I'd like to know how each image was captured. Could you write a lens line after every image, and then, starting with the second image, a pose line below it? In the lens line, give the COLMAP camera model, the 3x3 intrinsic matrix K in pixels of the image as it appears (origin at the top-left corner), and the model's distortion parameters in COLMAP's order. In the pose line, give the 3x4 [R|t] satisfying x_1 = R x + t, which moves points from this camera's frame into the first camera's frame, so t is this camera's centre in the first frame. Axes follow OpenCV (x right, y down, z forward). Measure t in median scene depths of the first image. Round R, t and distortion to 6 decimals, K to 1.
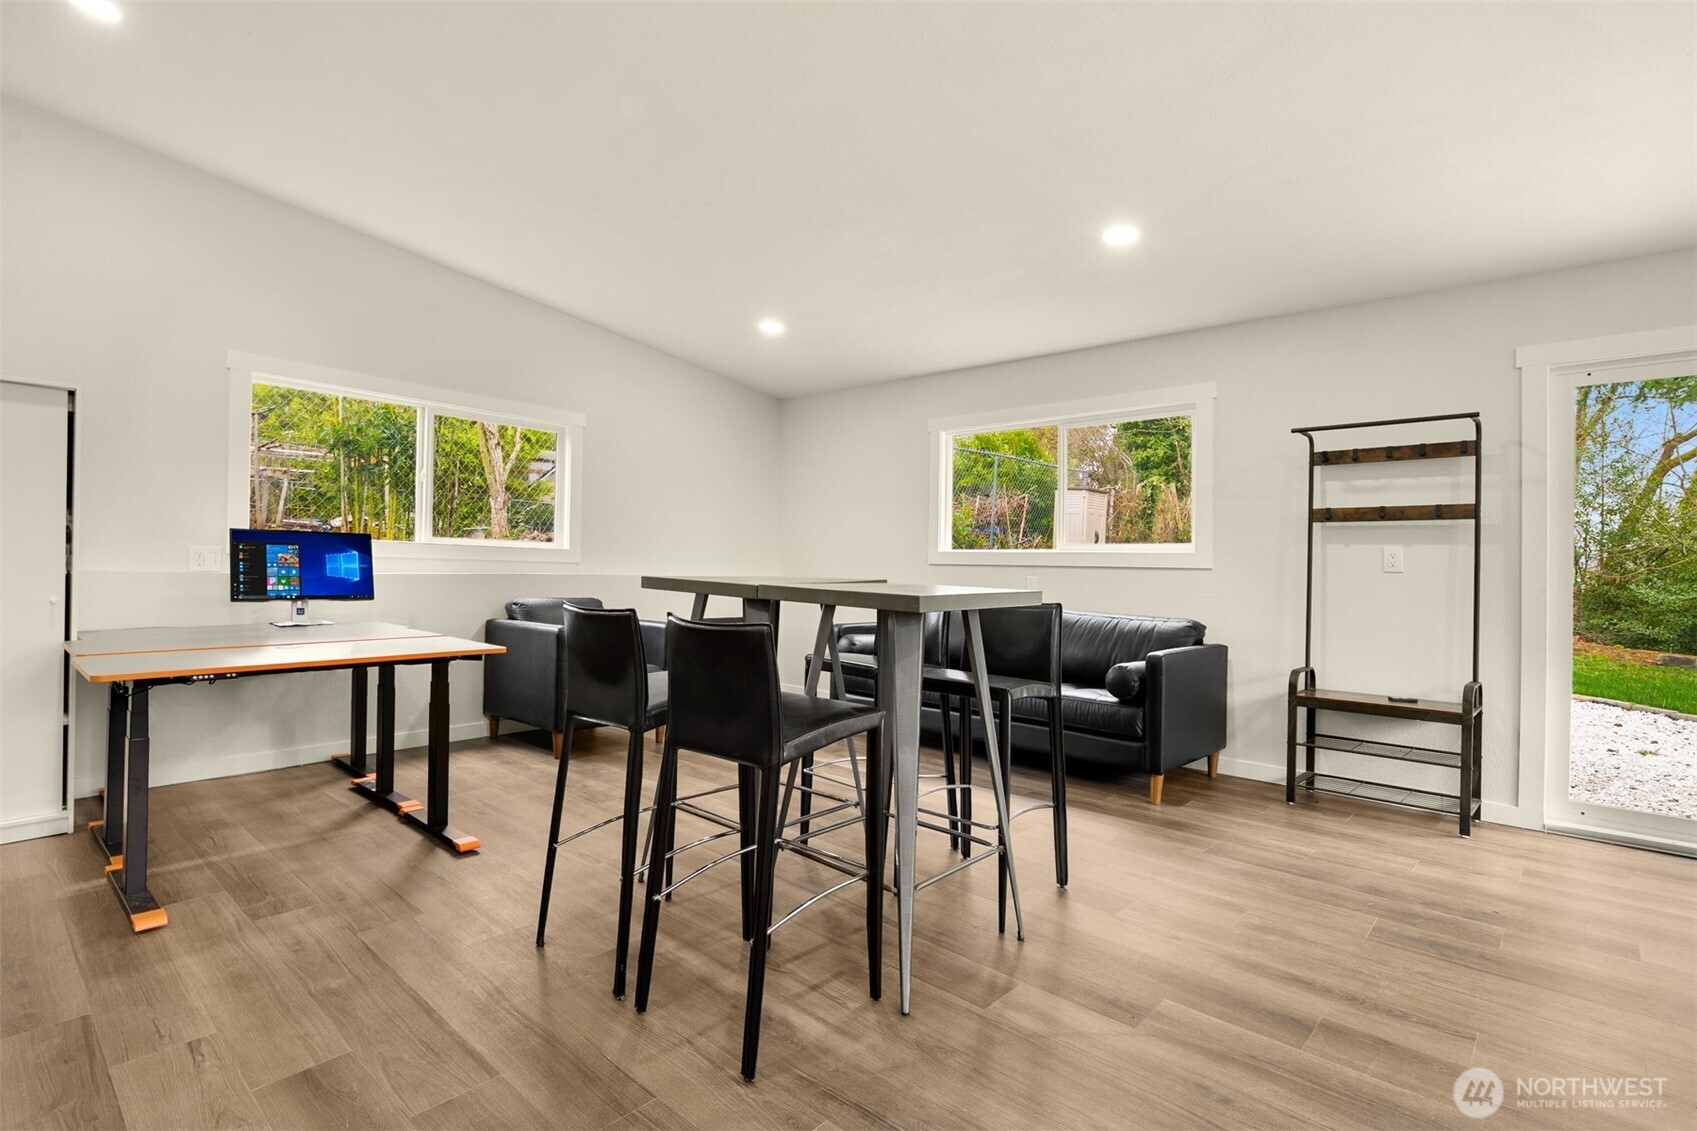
lens RADIAL K [[811.6, 0, 848.5], [0, 811.6, 565.5], [0, 0, 1]] dist [0.000961, 0.000010]
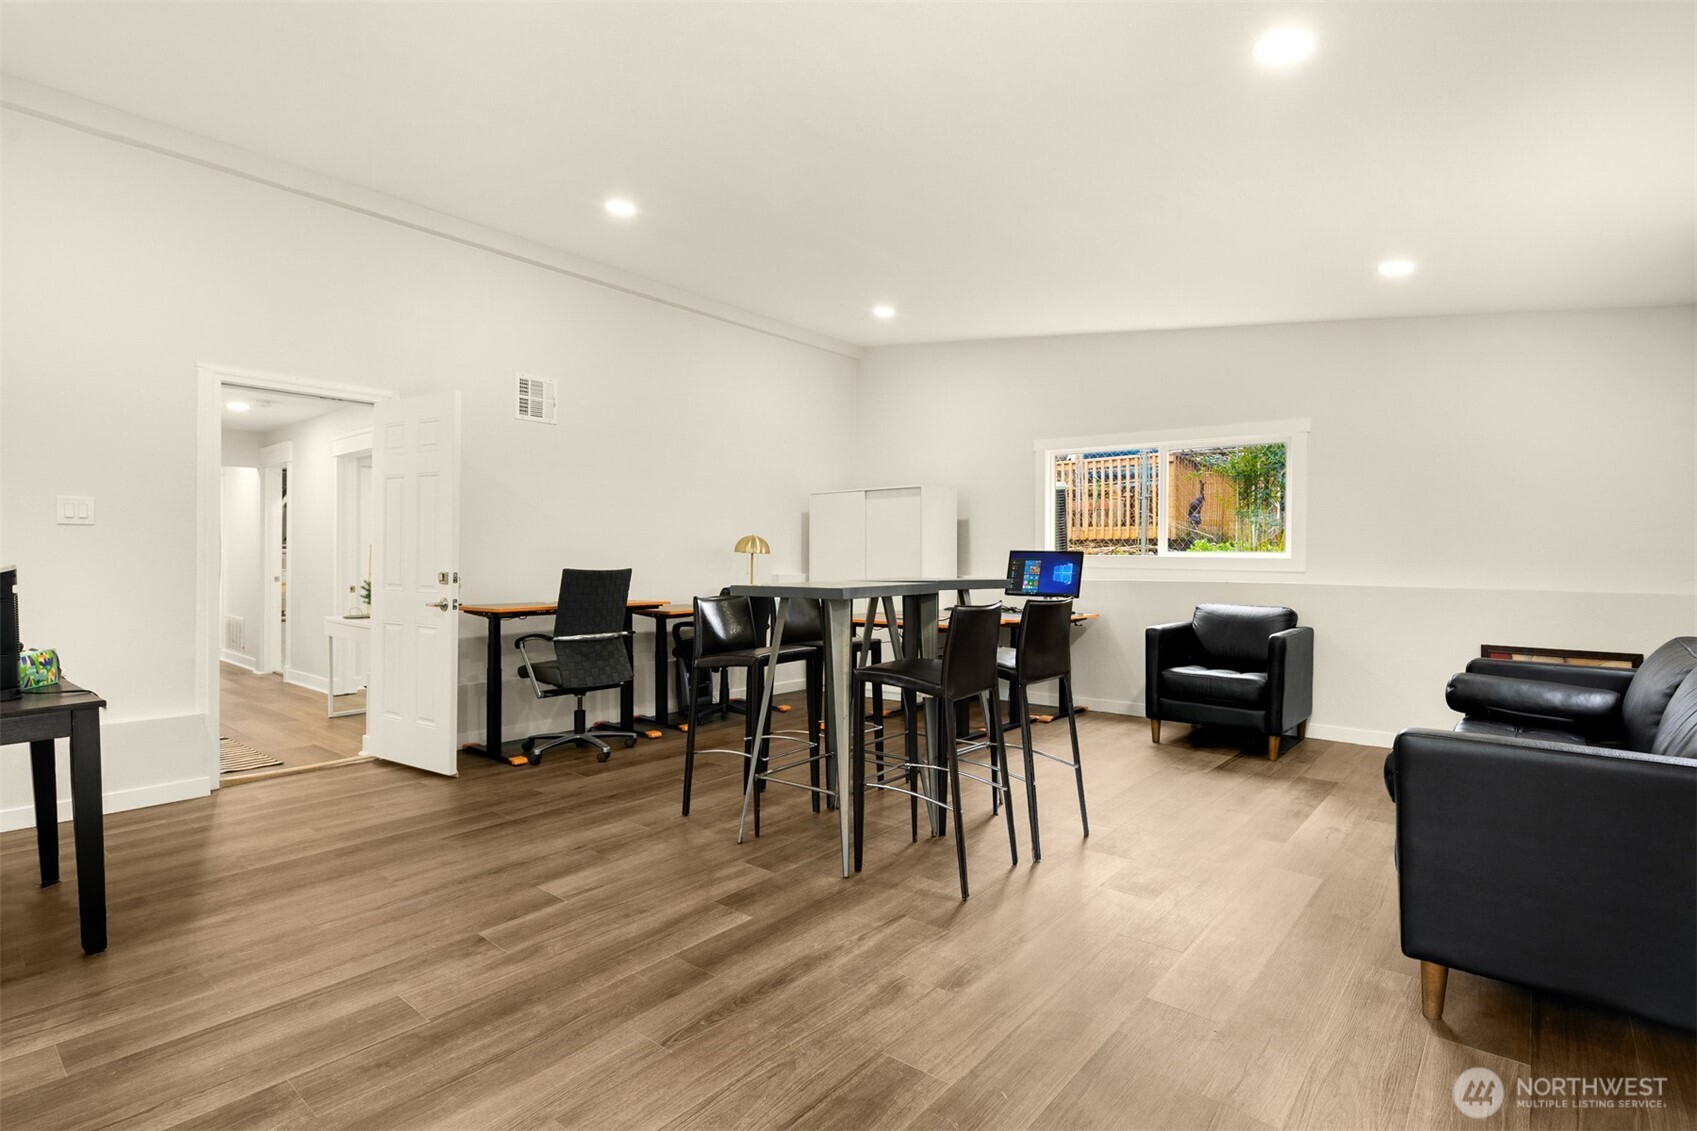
lens RADIAL K [[811.6, 0, 848.5], [0, 811.6, 565.5], [0, 0, 1]] dist [0.000961, 0.000010]
pose [[0.047927, -0.015568, -0.998730, 0.841079], [-0.007181, 0.999847, -0.015930, 0.012144], [0.998825, 0.007935, 0.047808, 0.560374]]
